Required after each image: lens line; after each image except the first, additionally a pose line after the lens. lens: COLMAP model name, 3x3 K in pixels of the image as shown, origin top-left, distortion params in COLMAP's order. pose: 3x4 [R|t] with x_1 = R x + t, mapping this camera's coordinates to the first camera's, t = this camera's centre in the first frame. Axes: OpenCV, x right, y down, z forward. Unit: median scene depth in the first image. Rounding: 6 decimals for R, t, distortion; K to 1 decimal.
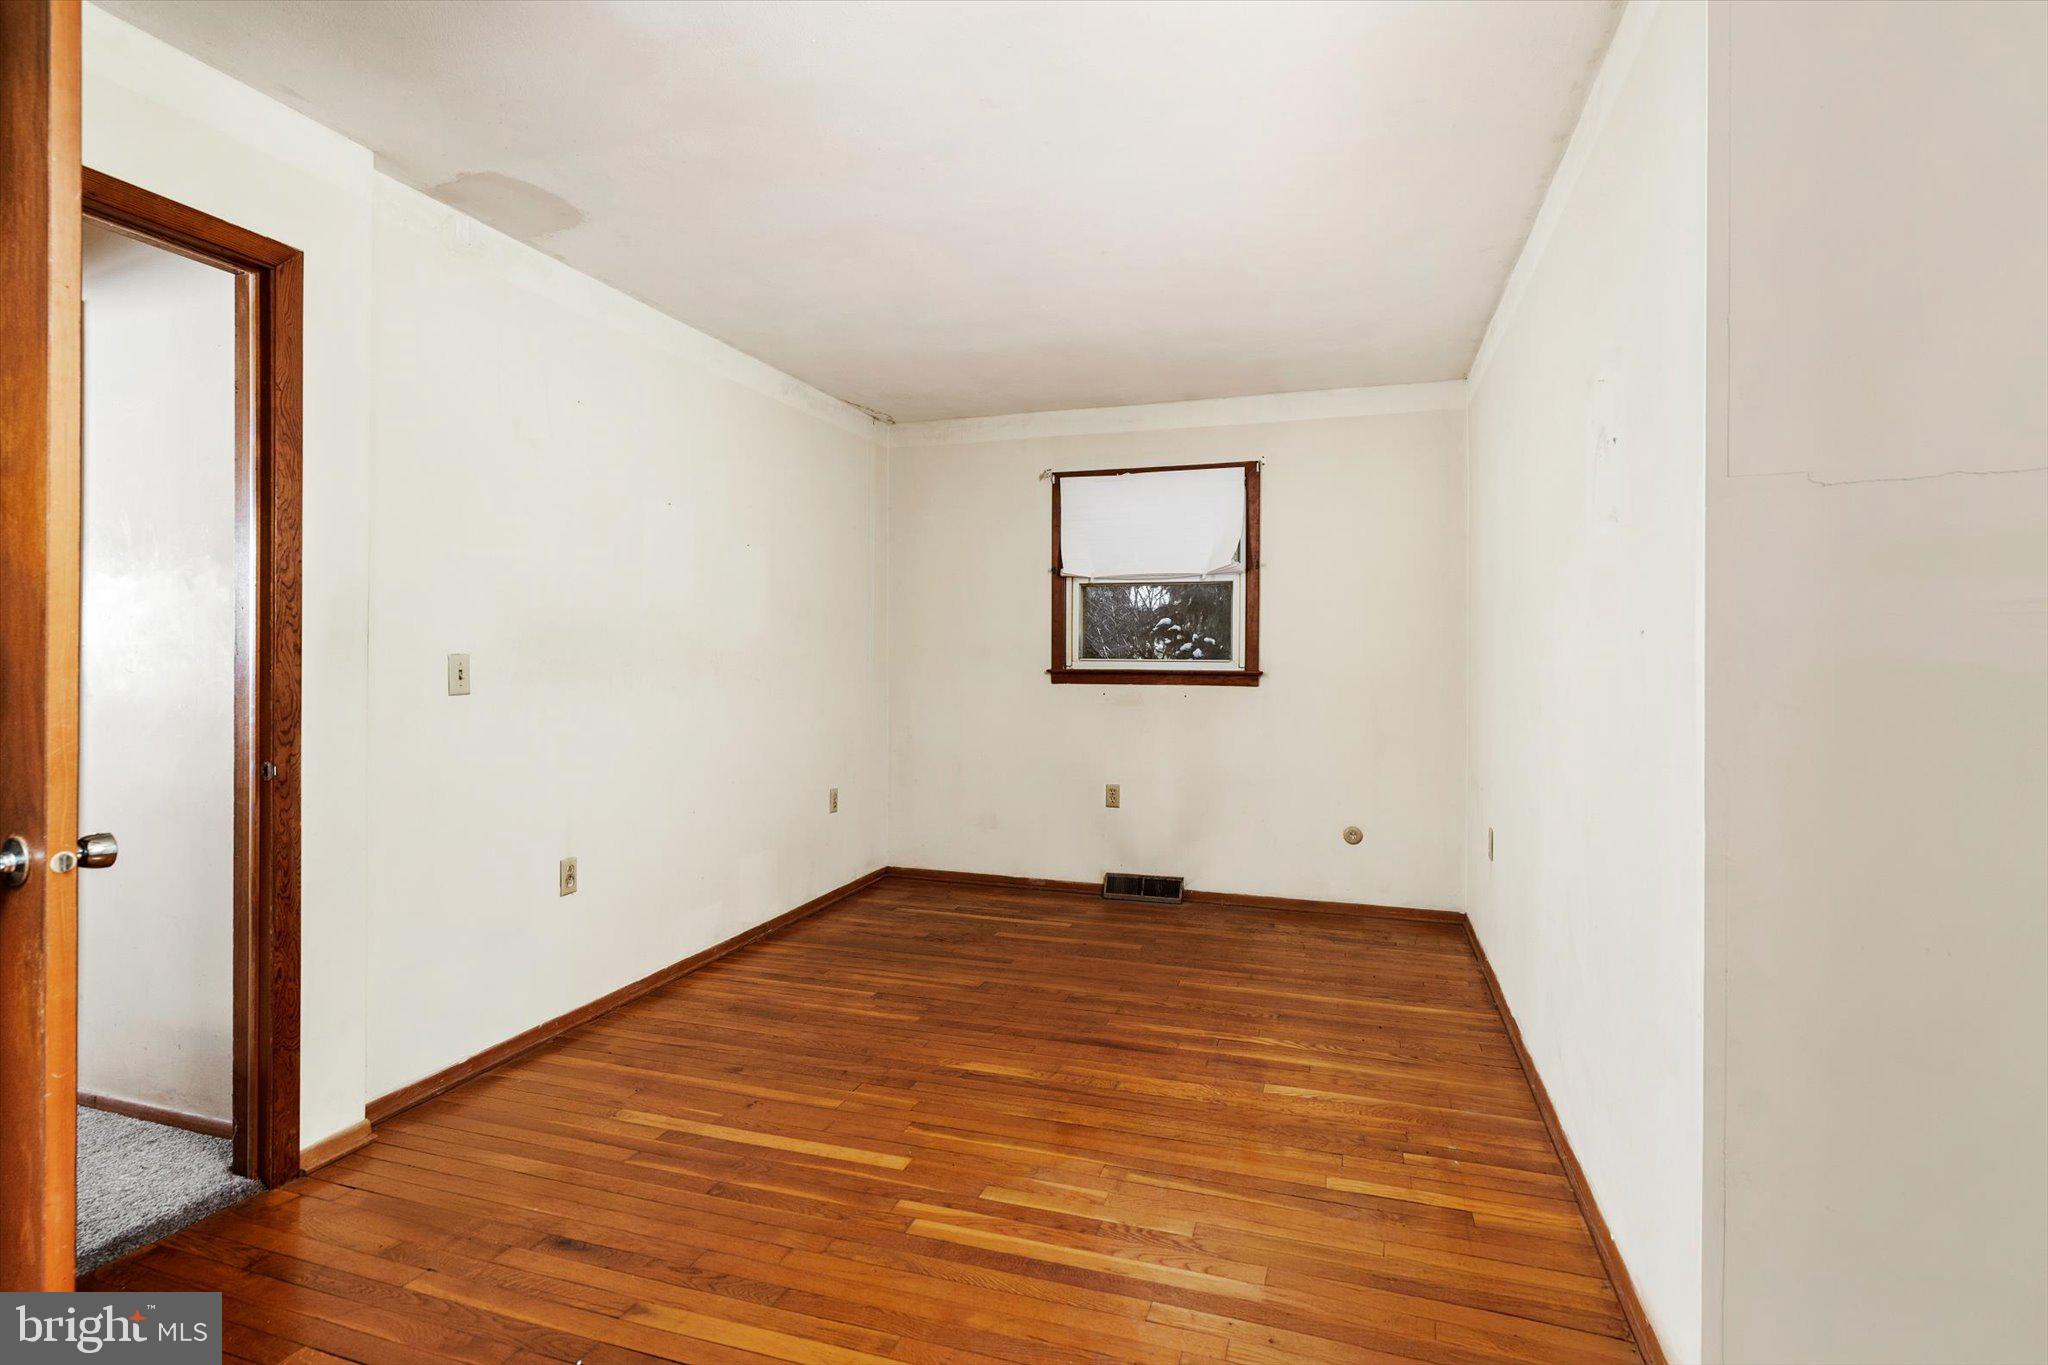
lens RADIAL K [[970.0, 0, 1027.7], [0, 970.0, 676.8], [0, 0, 1]] dist [-0.000037, 0.000243]
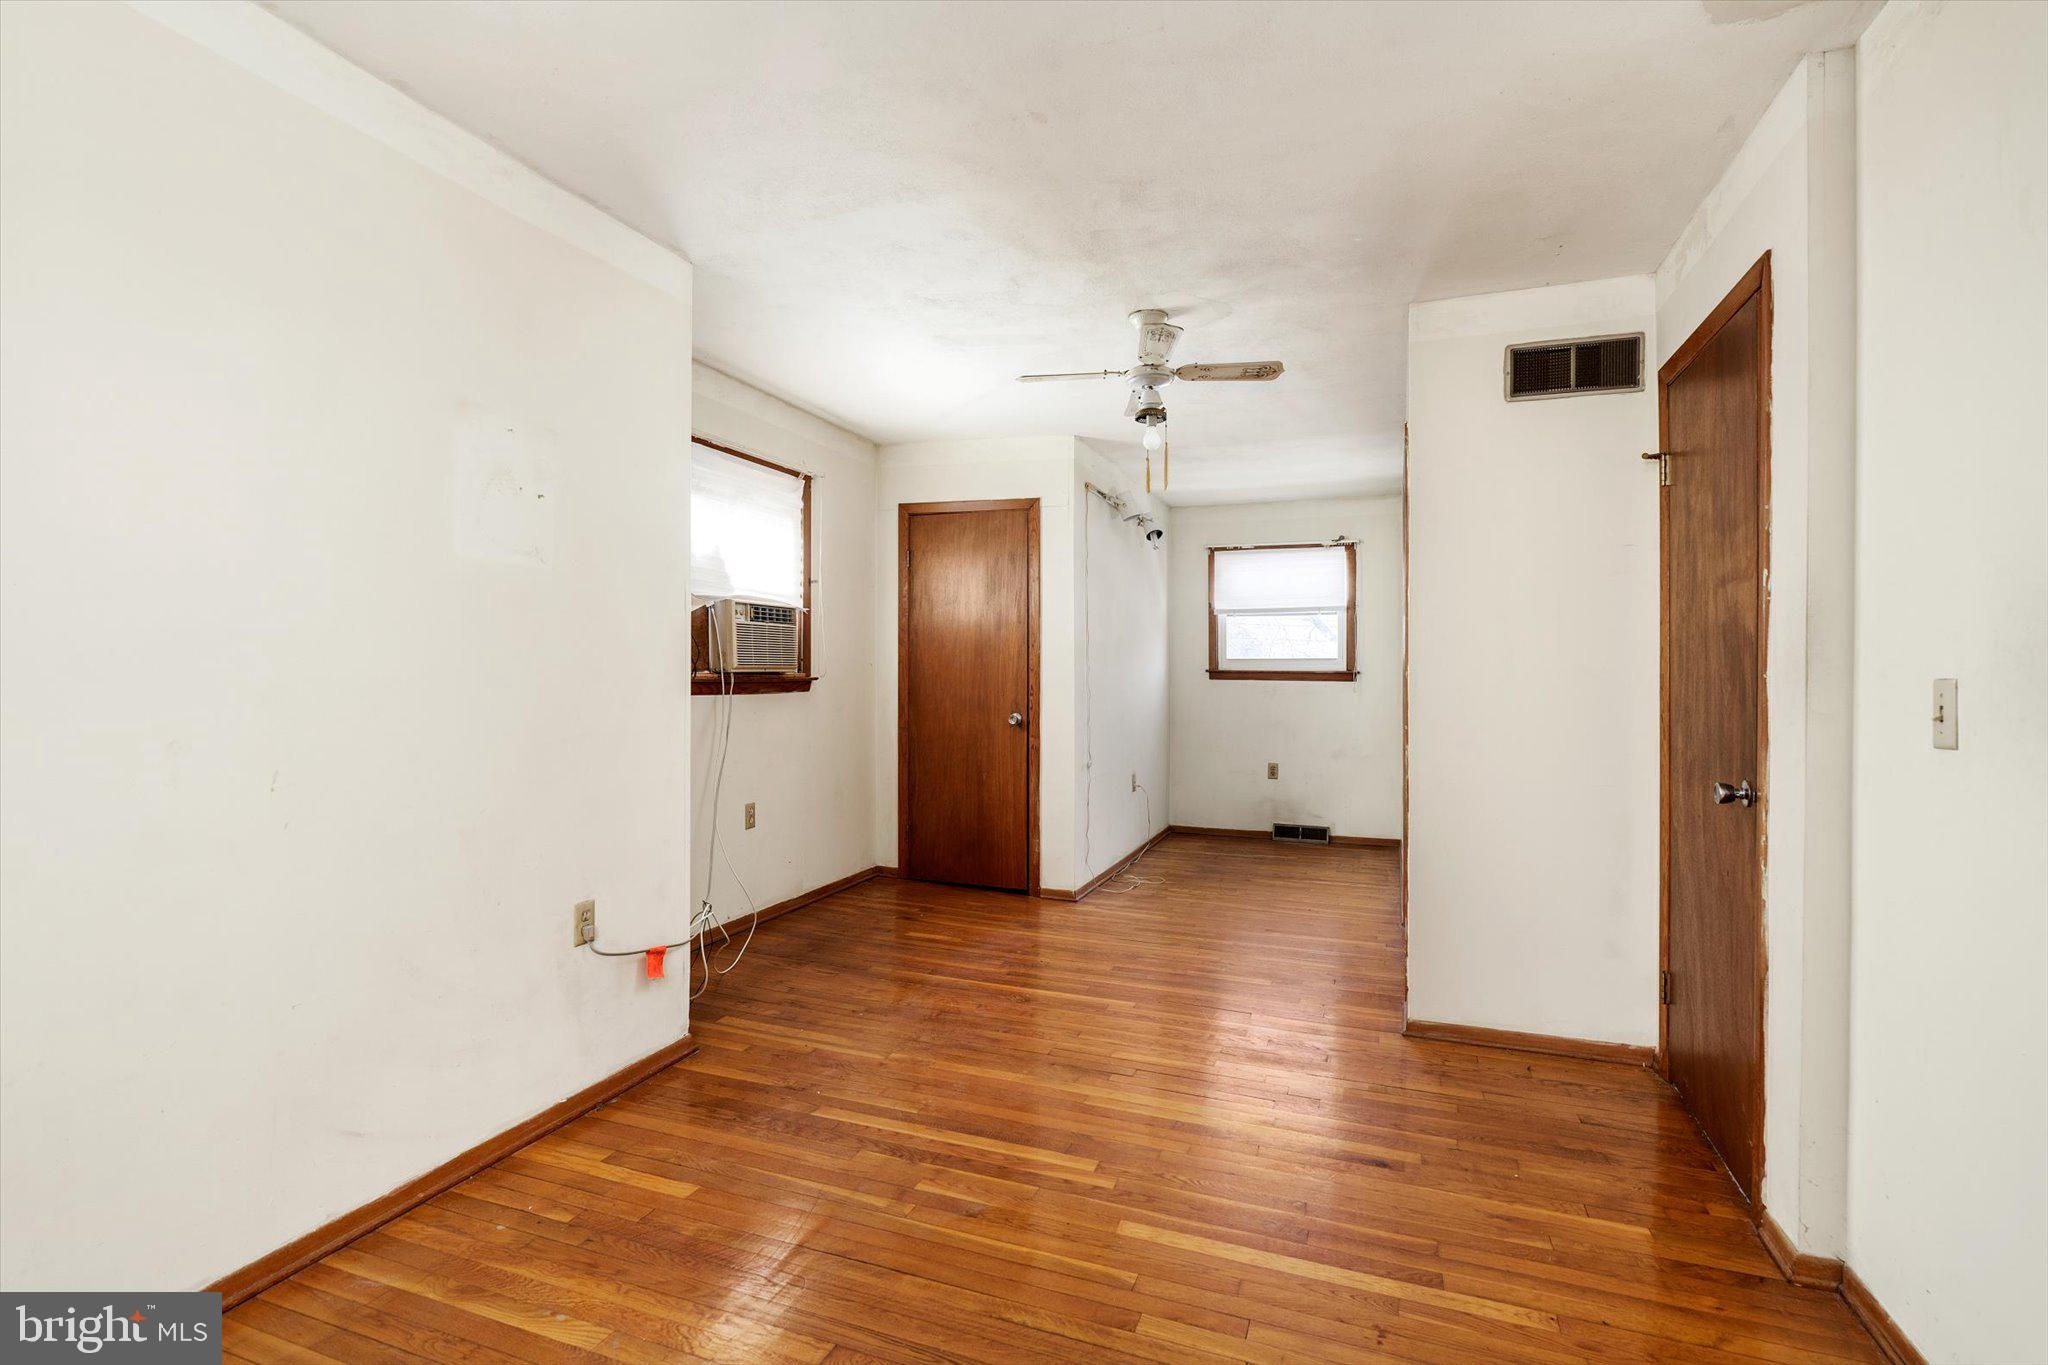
lens RADIAL K [[970.0, 0, 1024.6], [0, 970.0, 675.2], [0, 0, 1]] dist [-0.000037, 0.000243]
pose [[-0.999348, -0.013193, 0.033601, -0.059155], [-0.012581, 0.999752, 0.018361, -0.036586], [-0.033835, 0.017926, -0.999267, 1.931124]]
